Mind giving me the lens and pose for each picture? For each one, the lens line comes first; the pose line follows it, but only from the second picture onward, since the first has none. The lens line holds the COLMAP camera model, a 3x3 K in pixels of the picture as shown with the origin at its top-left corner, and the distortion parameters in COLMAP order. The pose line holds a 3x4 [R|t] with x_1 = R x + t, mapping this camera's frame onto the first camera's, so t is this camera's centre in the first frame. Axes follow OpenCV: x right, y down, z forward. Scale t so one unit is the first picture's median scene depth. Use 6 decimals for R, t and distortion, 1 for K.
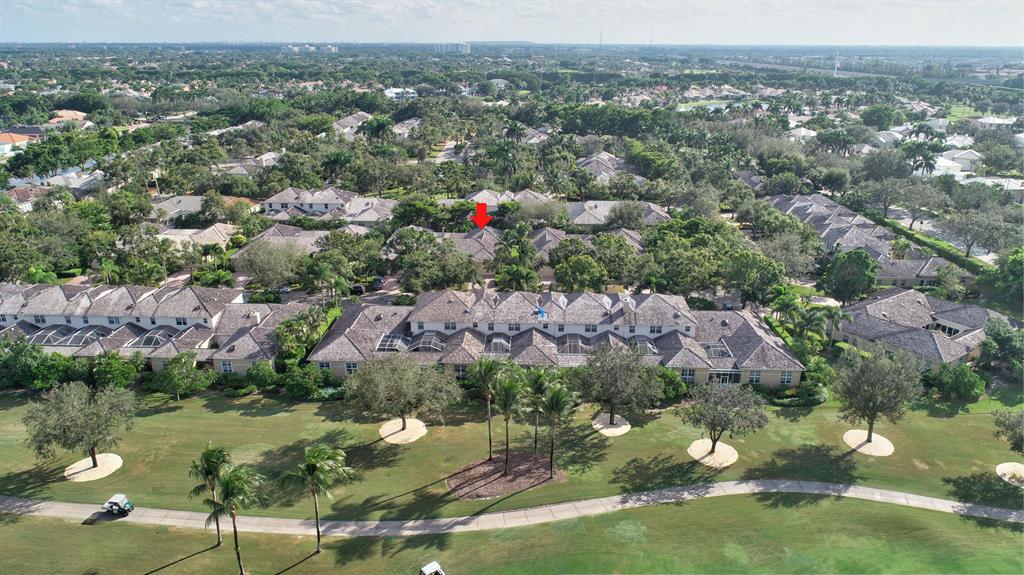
lens RADIAL K [[722.8, 0, 513.9], [0, 722.8, 289.3], [0, 0, 1]] dist [-0.003960, -0.004674]
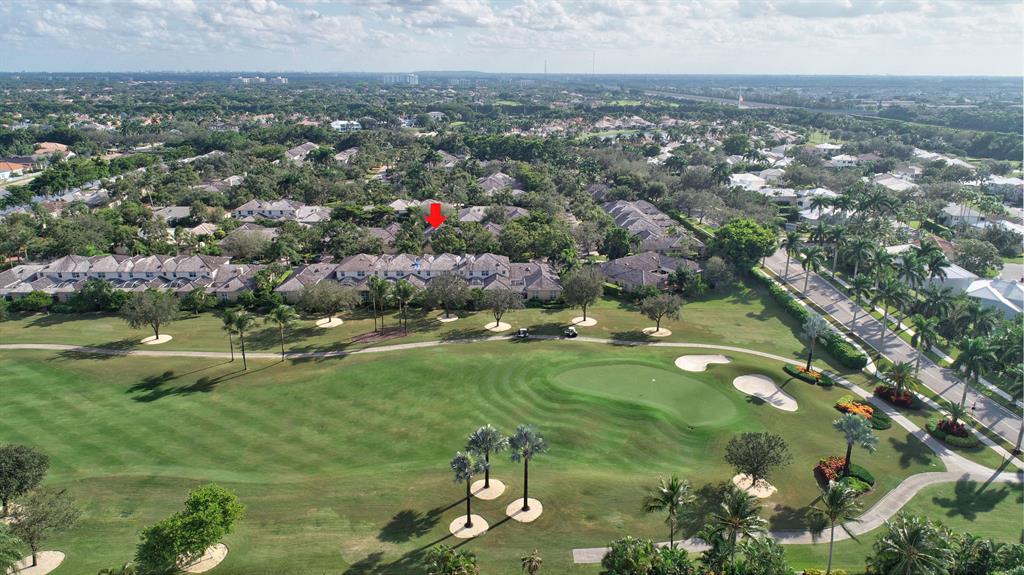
lens RADIAL K [[722.8, 0, 513.5], [0, 722.8, 282.1], [0, 0, 1]] dist [-0.003960, -0.004674]
pose [[0.997899, -0.017878, 0.062277, 0.079712], [0.020725, 0.998755, -0.045372, 0.077593], [-0.061389, 0.046567, 0.997027, -0.338427]]
